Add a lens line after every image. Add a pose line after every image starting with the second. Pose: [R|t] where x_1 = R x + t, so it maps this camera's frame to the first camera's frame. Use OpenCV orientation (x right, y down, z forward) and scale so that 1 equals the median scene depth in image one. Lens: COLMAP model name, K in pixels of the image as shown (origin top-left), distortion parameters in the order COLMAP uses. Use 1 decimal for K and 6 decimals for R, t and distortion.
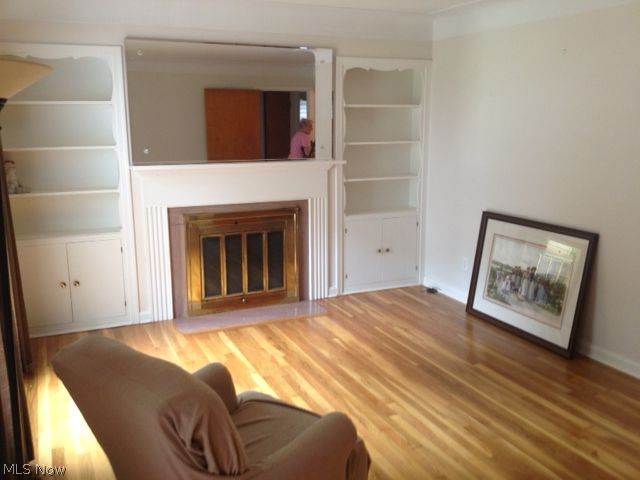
lens RADIAL K [[598.8, 0, 320.1], [0, 598.8, 243.5], [0, 0, 1]] dist [0.157829, -0.357427]
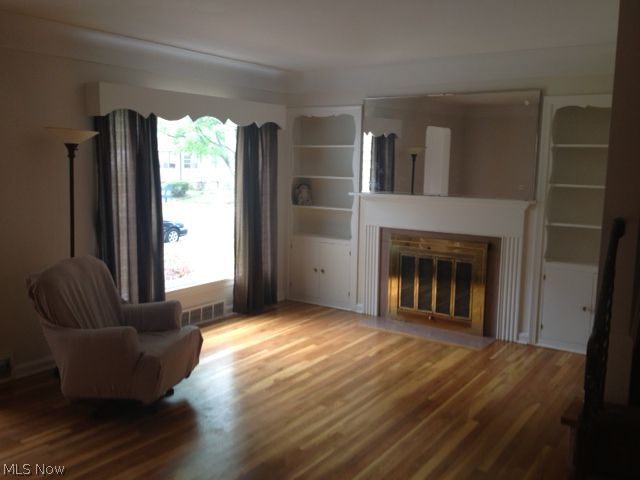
lens RADIAL K [[598.8, 0, 320.1], [0, 598.8, 243.5], [0, 0, 1]] dist [0.157829, -0.357427]
pose [[0.514008, 0.132806, -0.847442, 0.750649], [-0.189207, 0.981162, 0.039000, -0.050089], [0.836658, 0.140295, 0.529453, 0.229202]]
